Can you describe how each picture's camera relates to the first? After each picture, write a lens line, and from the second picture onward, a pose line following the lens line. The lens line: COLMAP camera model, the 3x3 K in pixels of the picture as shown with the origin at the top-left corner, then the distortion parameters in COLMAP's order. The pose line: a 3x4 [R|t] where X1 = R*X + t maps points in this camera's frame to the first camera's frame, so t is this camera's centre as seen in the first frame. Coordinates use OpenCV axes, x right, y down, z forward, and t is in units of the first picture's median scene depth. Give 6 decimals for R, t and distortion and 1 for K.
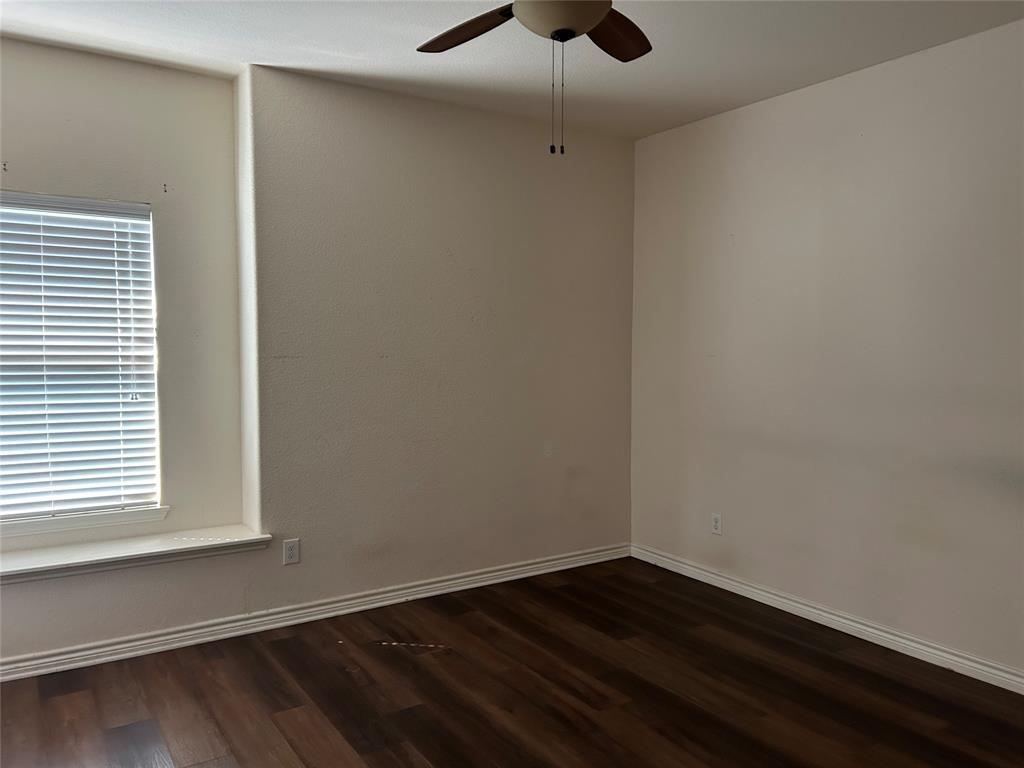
lens RADIAL K [[771.0, 0, 514.5], [0, 771.0, 384.1], [0, 0, 1]] dist [0.052848, -0.060155]
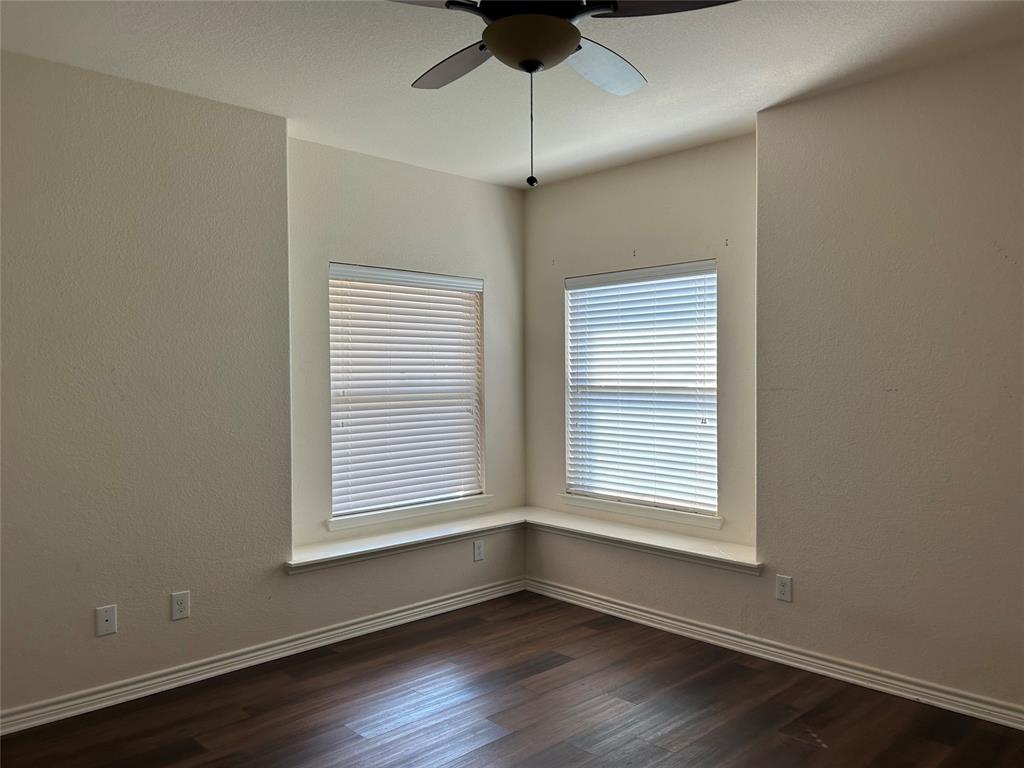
lens RADIAL K [[771.0, 0, 514.4], [0, 771.0, 383.4], [0, 0, 1]] dist [0.052848, -0.060155]
pose [[0.164490, 0.001413, -0.986378, 0.637496], [-0.036870, 0.999309, -0.004717, -0.025703], [0.985689, 0.037144, 0.164428, 0.506574]]
